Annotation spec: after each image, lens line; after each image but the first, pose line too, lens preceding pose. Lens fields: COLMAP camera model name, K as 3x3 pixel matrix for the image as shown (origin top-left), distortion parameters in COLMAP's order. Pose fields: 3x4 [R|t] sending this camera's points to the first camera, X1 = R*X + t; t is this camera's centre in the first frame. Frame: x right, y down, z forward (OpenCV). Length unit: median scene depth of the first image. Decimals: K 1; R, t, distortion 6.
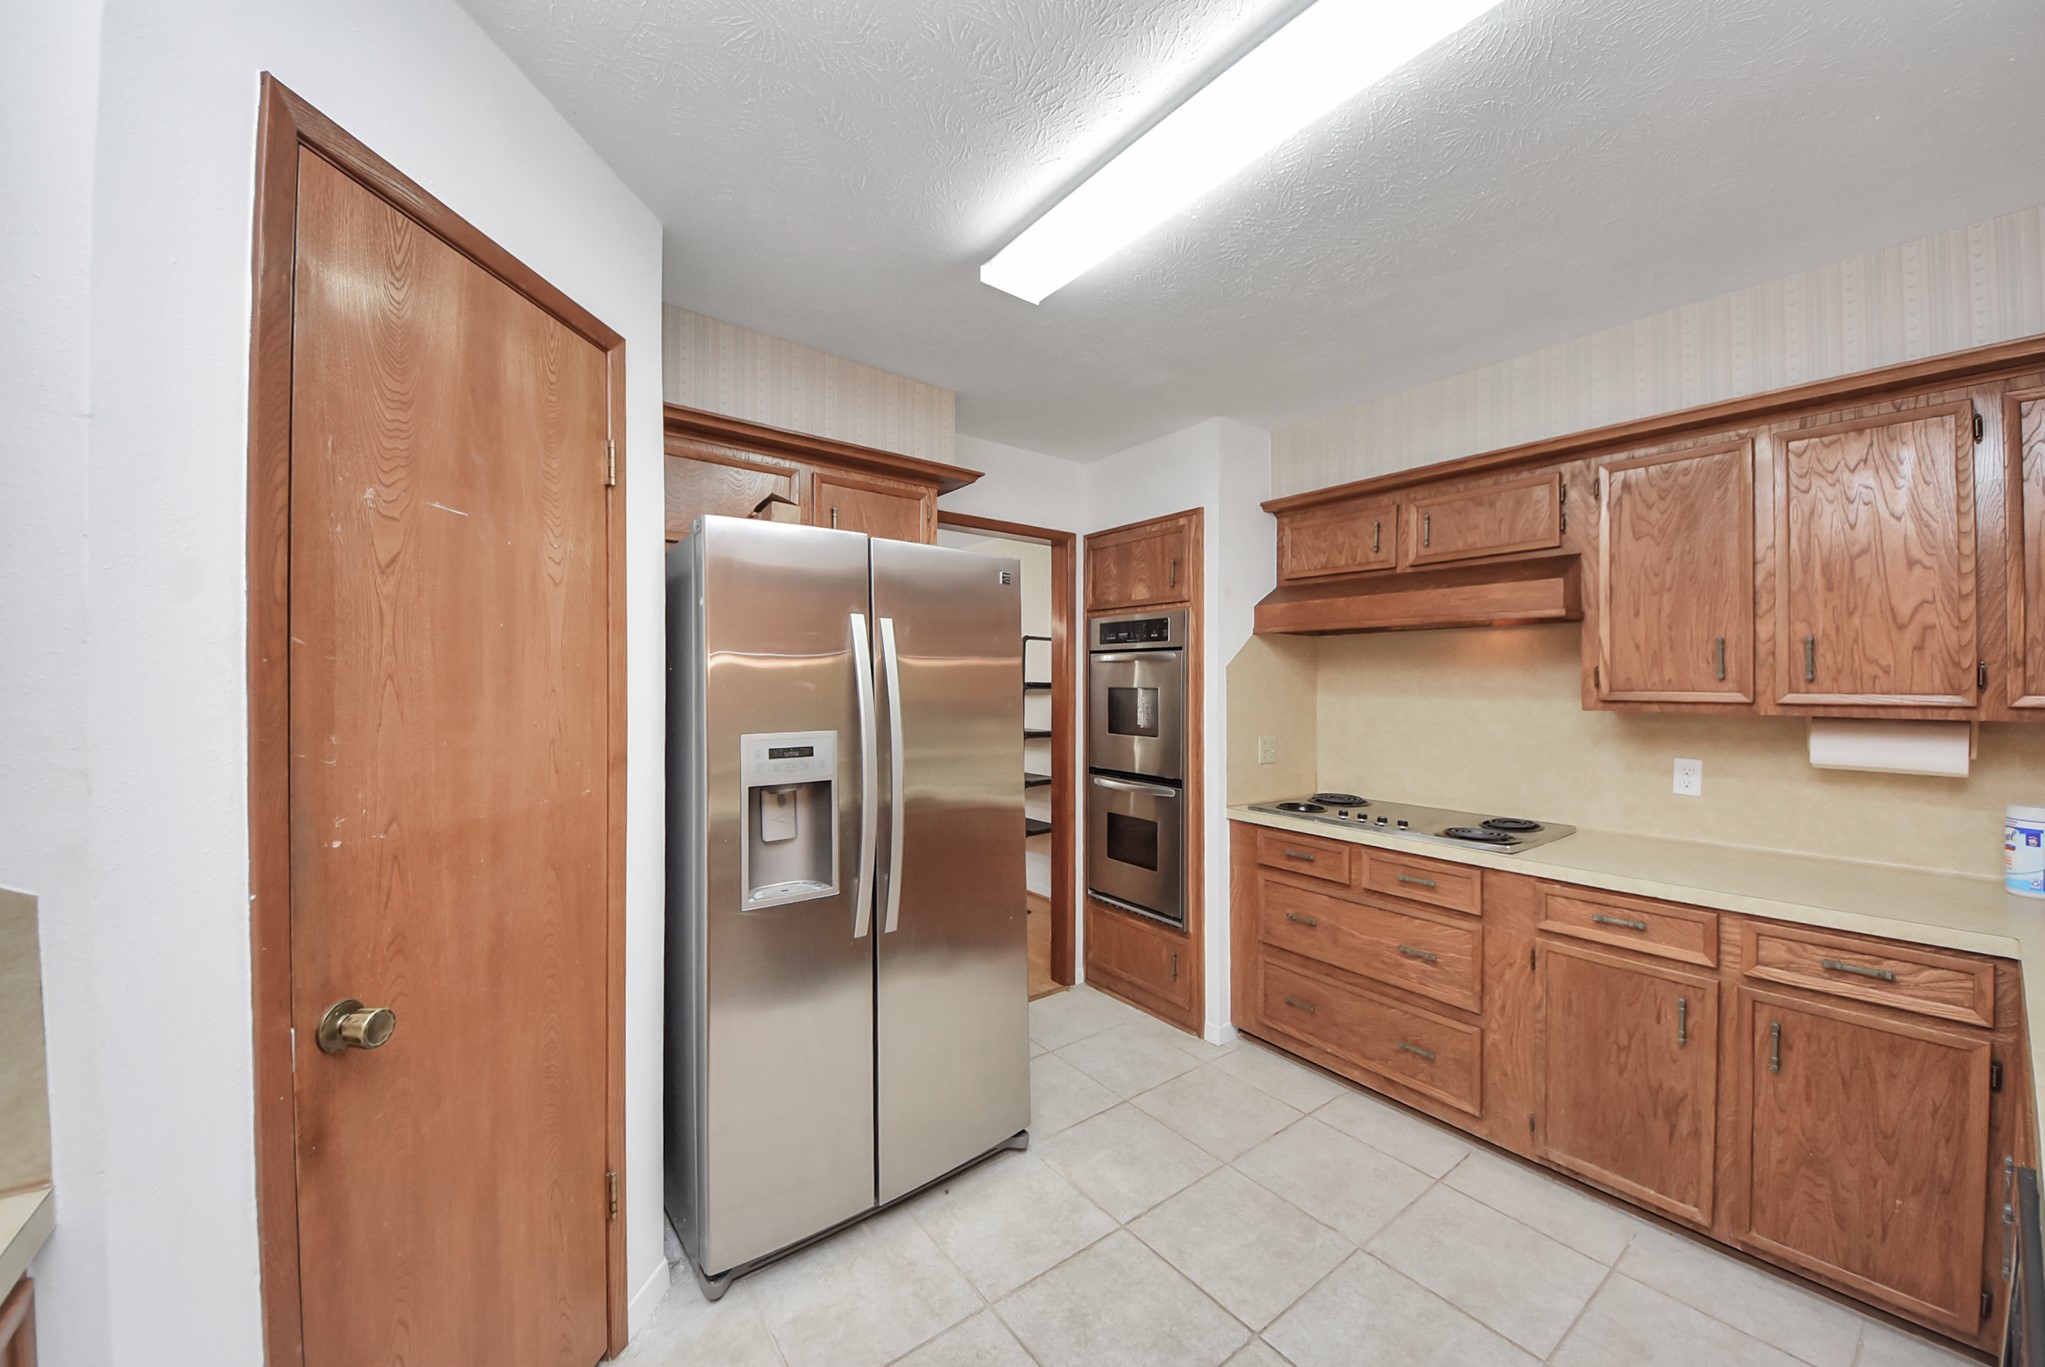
lens RADIAL K [[765.7, 0, 1042.4], [0, 765.7, 682.1], [0, 0, 1]] dist [-0.009242, -0.000309]
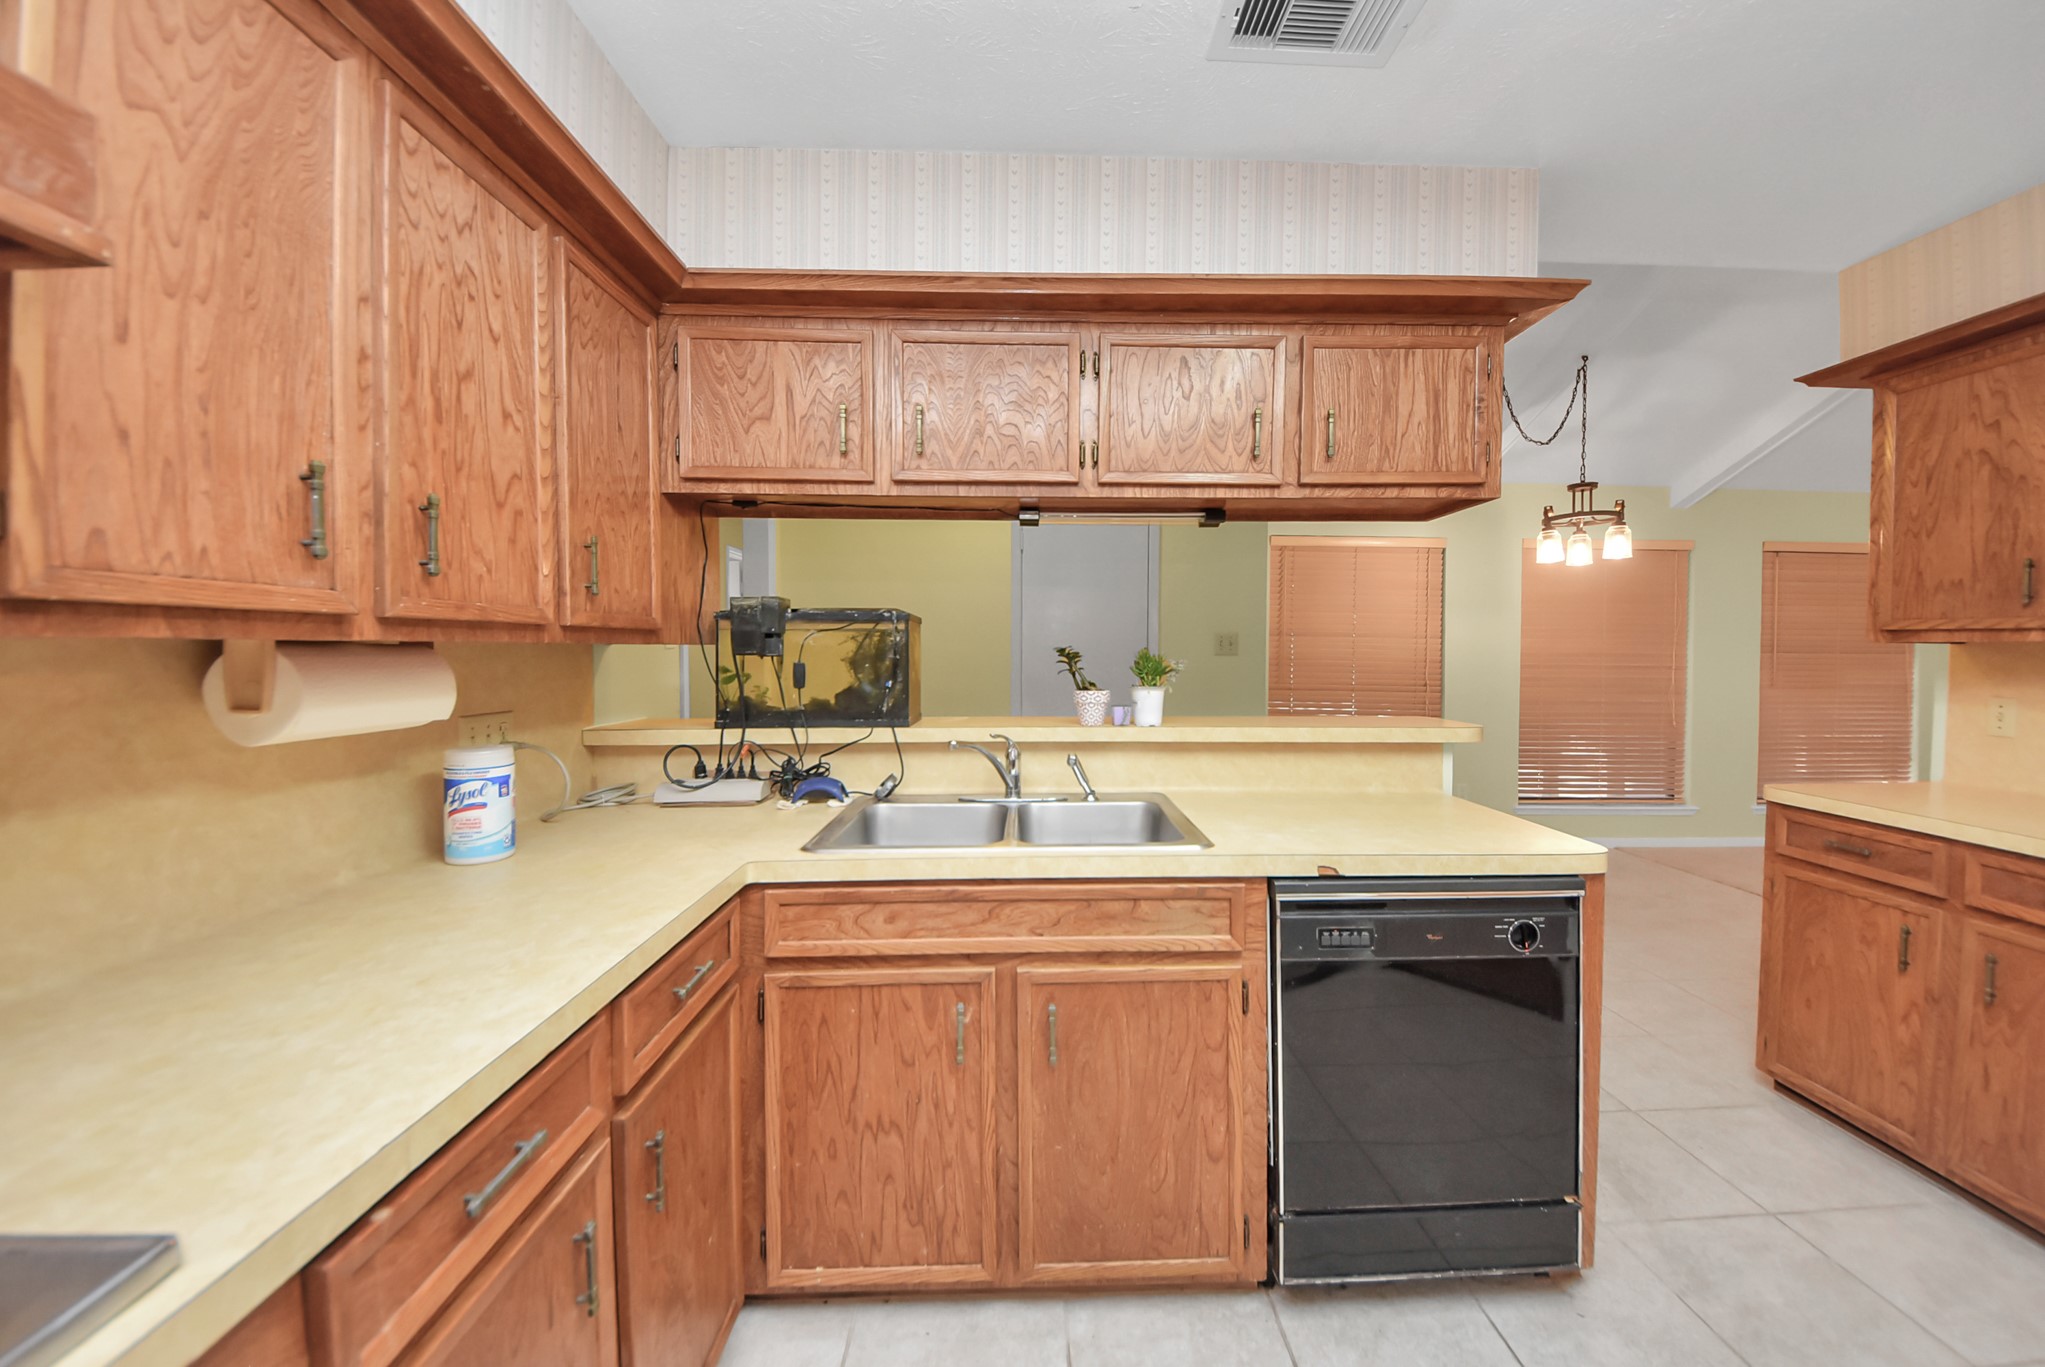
lens RADIAL K [[745.5, 0, 1034.3], [0, 745.5, 670.7], [0, 0, 1]] dist [0.009464, -0.012907]
pose [[-0.806812, -0.022402, 0.590384, 0.297434], [-0.004427, 0.999482, 0.031875, 0.042539], [-0.590792, 0.023104, -0.806493, 1.058665]]
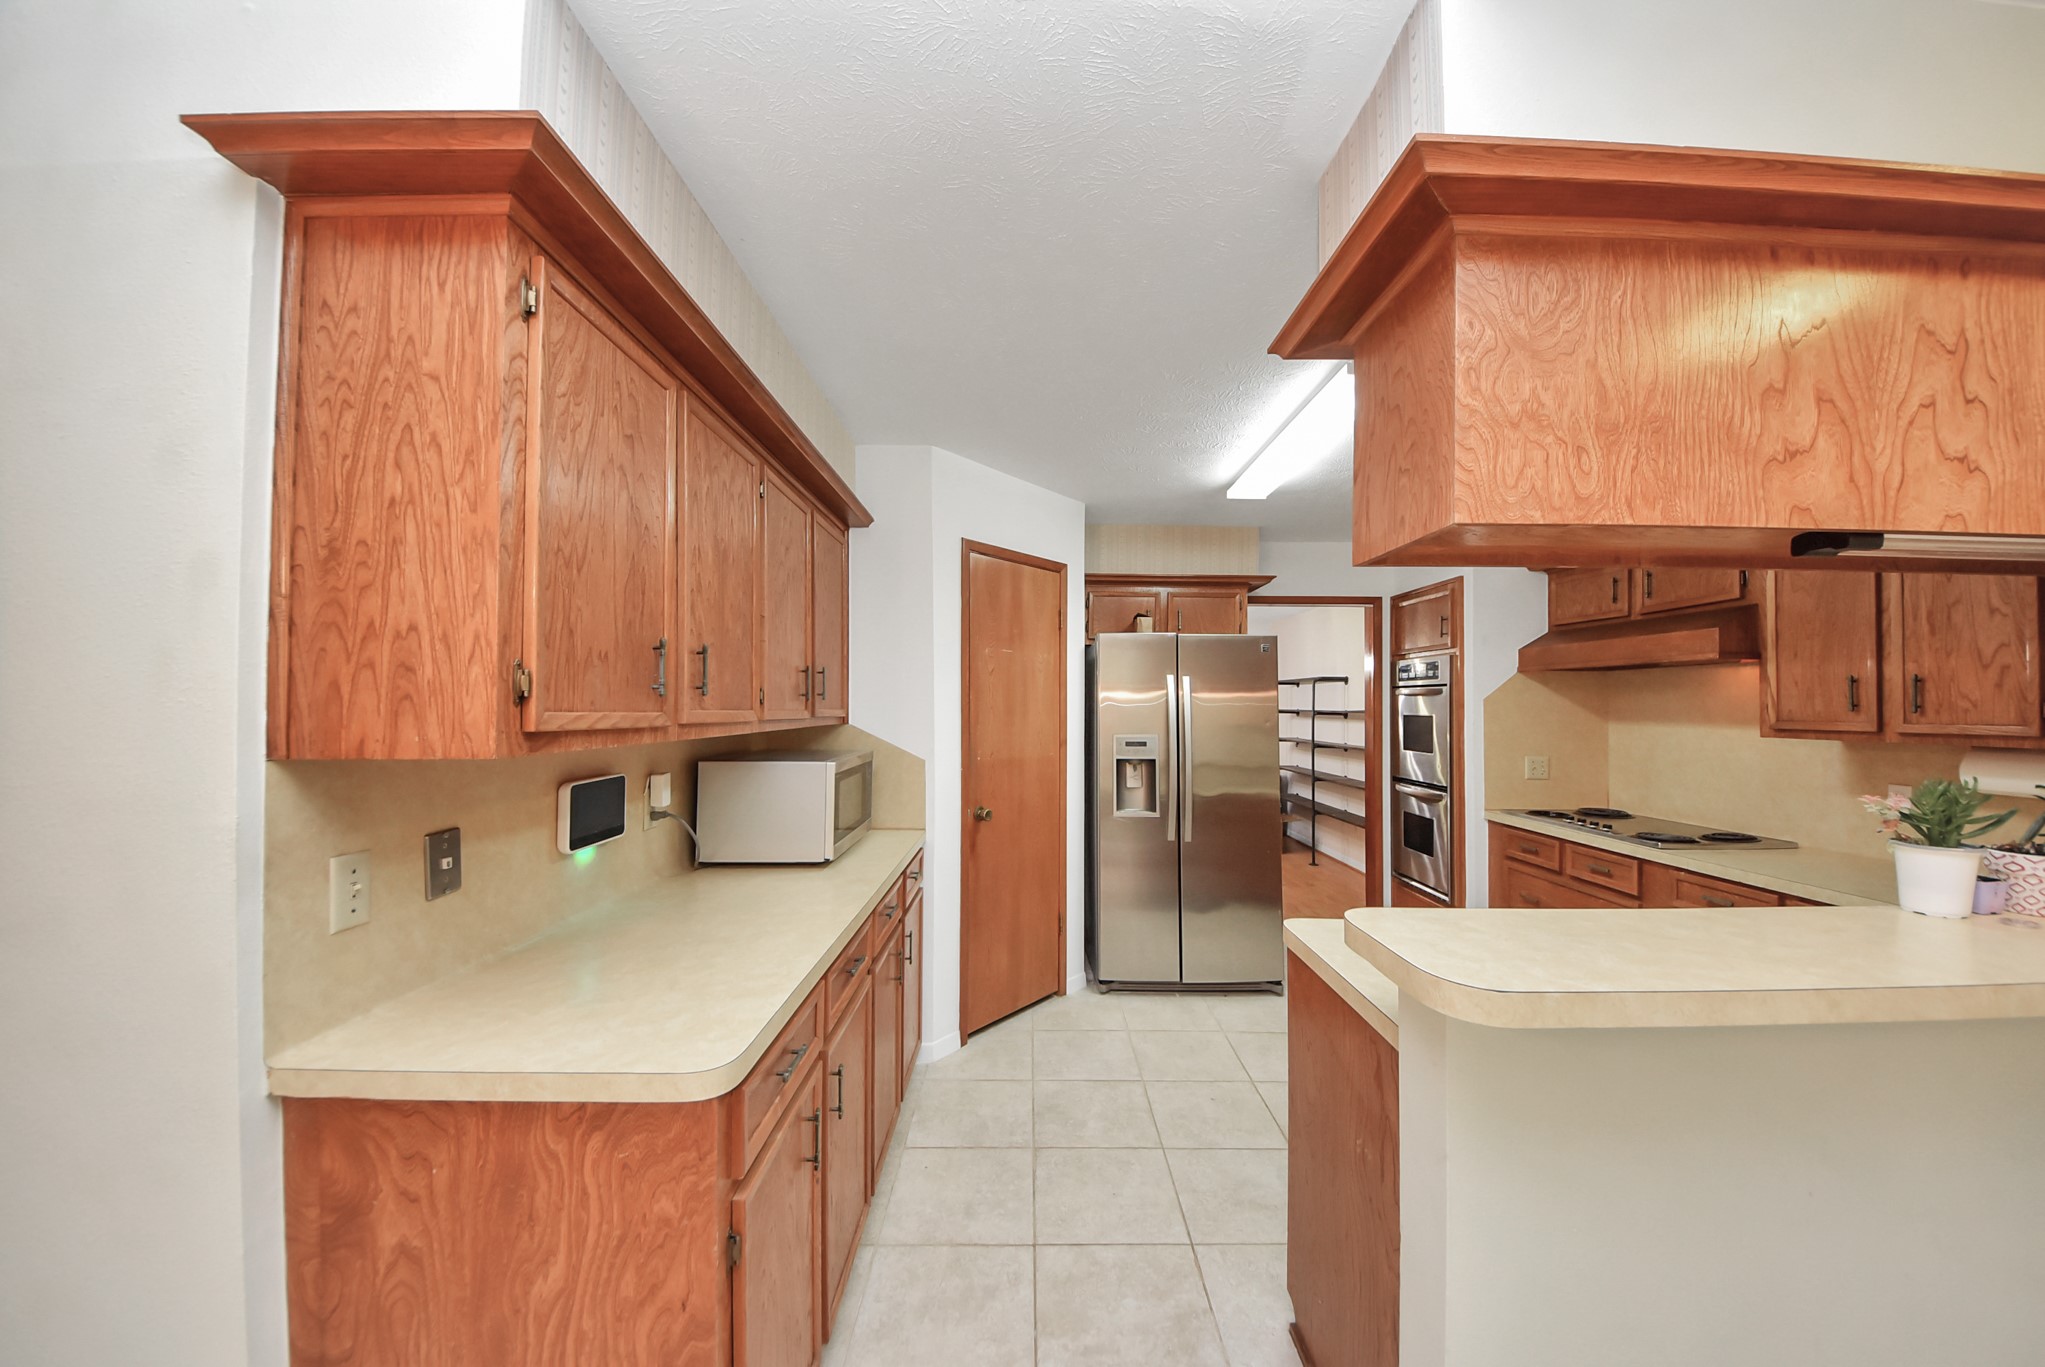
lens RADIAL K [[752.3, 0, 998.5], [0, 752.3, 693.8], [0, 0, 1]] dist [0.011532, -0.000313]
pose [[0.784201, -0.010480, -0.620419, 0.544520], [-0.001345, 0.999826, -0.018588, -0.004691], [0.620506, 0.015412, 0.784050, -0.699682]]
